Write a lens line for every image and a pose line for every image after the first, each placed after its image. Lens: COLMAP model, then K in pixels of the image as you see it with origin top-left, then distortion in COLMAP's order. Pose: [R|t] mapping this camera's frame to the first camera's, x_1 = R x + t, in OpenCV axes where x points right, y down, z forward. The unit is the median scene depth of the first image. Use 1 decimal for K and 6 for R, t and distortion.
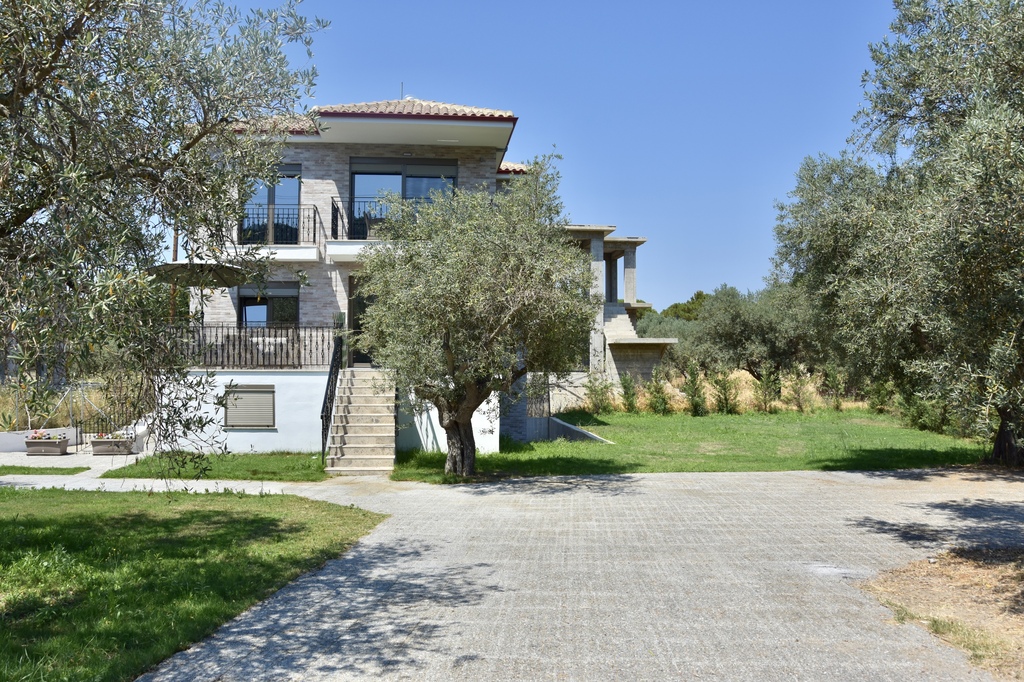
lens RADIAL K [[820.8, 0, 503.0], [0, 820.8, 350.7], [0, 0, 1]] dist [-0.156747, 0.129581]
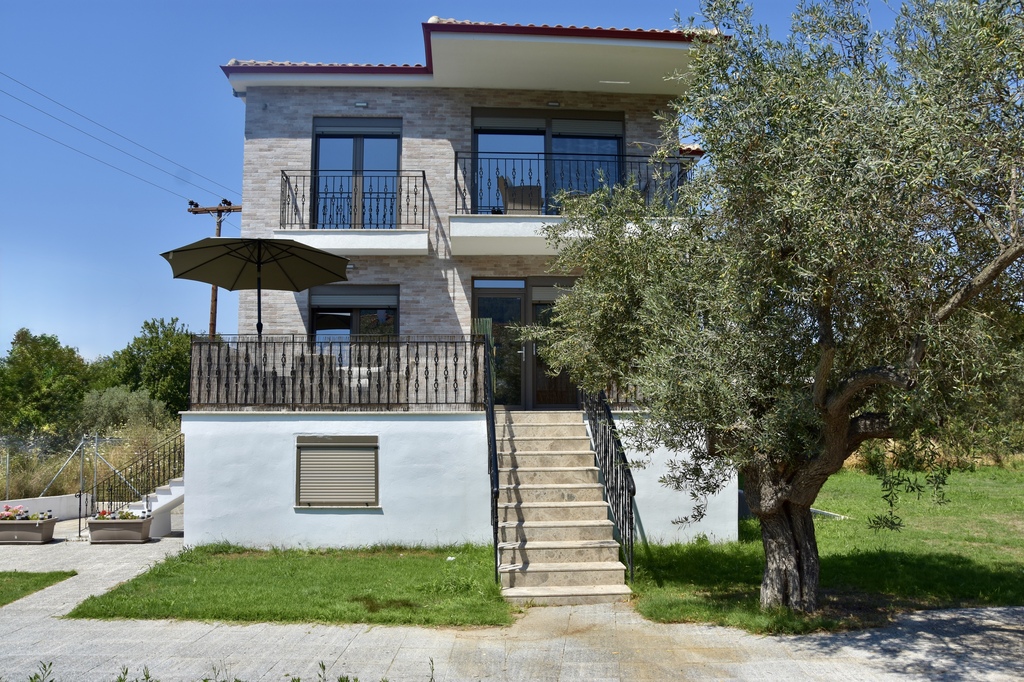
lens RADIAL K [[820.8, 0, 508.0], [0, 820.8, 341.5], [0, 0, 1]] dist [-0.156747, 0.129581]
pose [[0.999360, -0.009613, -0.034467, -0.138927], [0.006837, 0.996790, -0.079770, 0.017721], [0.035123, 0.079483, 0.996217, 0.330029]]
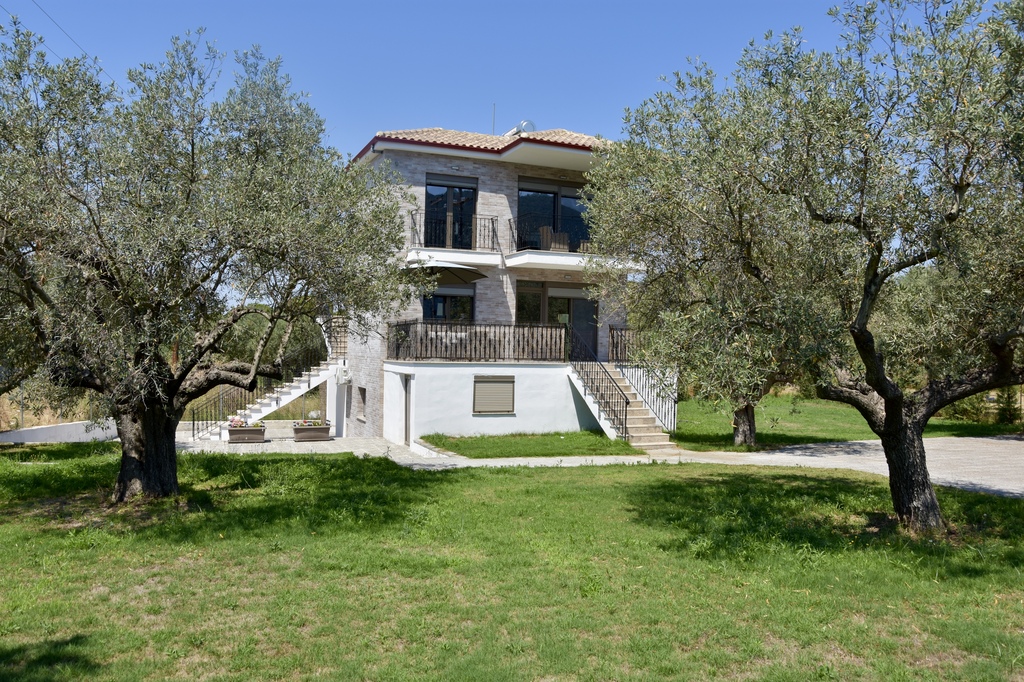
lens RADIAL K [[820.8, 0, 516.1], [0, 820.8, 338.2], [0, 0, 1]] dist [-0.156747, 0.129581]
pose [[0.953427, 0.021417, 0.300862, -0.544620], [-0.022282, 0.999752, -0.000556, -0.009320], [-0.300799, -0.006174, 0.953668, -0.099305]]
